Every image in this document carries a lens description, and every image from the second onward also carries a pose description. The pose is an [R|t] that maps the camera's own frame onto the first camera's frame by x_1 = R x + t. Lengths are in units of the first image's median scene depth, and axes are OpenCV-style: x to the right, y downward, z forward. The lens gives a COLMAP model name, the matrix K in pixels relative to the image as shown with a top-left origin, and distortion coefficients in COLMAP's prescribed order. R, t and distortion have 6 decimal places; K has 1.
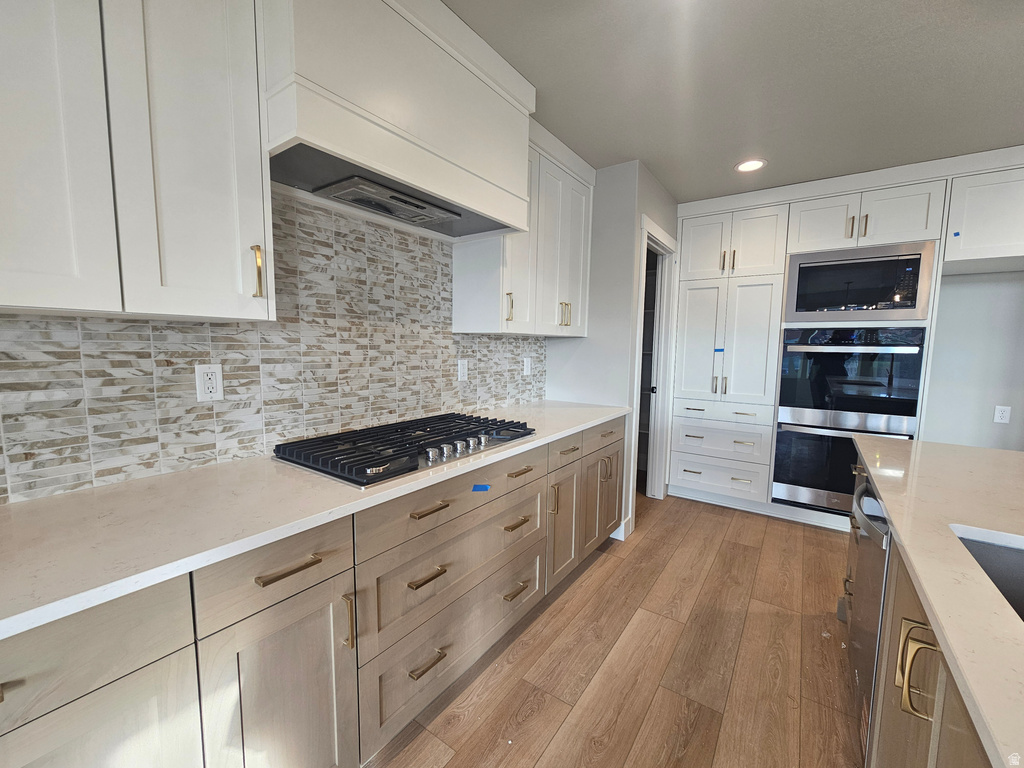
lens RADIAL K [[418.7, 0, 516.2], [0, 418.7, 387.5], [0, 0, 1]] dist [-0.000947, -0.000807]
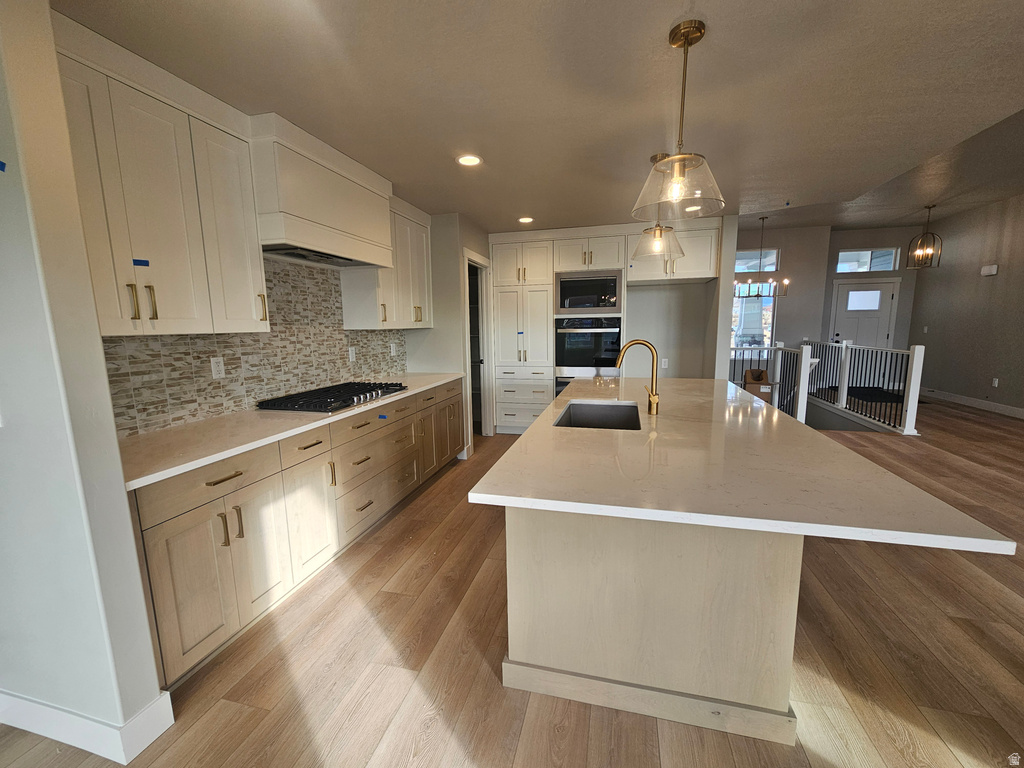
lens RADIAL K [[418.7, 0, 517.2], [0, 418.7, 385.4], [0, 0, 1]] dist [-0.000947, -0.000807]
pose [[0.933207, -0.077914, 0.350790, -0.128145], [0.062803, 0.996549, 0.054268, 0.029777], [-0.353807, -0.028613, 0.934881, -0.713461]]
